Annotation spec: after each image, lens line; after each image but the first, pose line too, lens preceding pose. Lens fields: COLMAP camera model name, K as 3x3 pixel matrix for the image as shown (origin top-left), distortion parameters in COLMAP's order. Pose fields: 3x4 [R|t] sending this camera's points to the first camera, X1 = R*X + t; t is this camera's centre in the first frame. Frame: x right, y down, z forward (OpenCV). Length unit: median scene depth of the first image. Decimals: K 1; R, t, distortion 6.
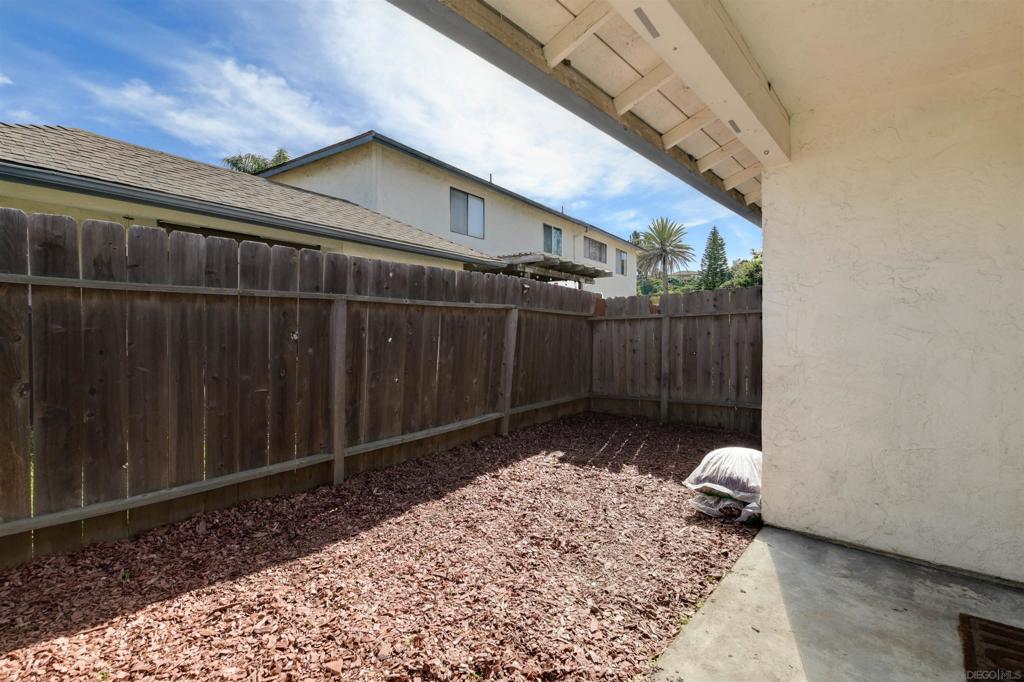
lens RADIAL K [[466.0, 0, 505.0], [0, 466.0, 339.0], [0, 0, 1]] dist [-0.006036, -0.008551]
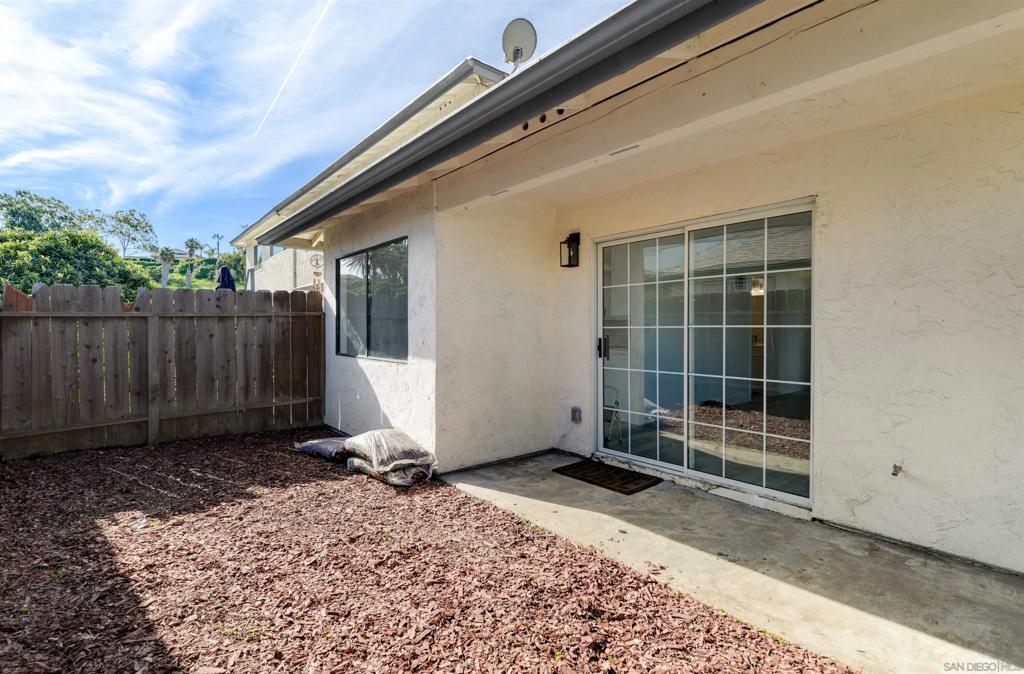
lens RADIAL K [[466.0, 0, 483.2], [0, 466.0, 333.8], [0, 0, 1]] dist [-0.006036, -0.008551]
pose [[0.186776, -0.004039, 0.982394, -0.379457], [0.019564, 0.999809, 0.000391, -0.005755], [-0.982208, 0.019146, 0.186819, 0.307092]]
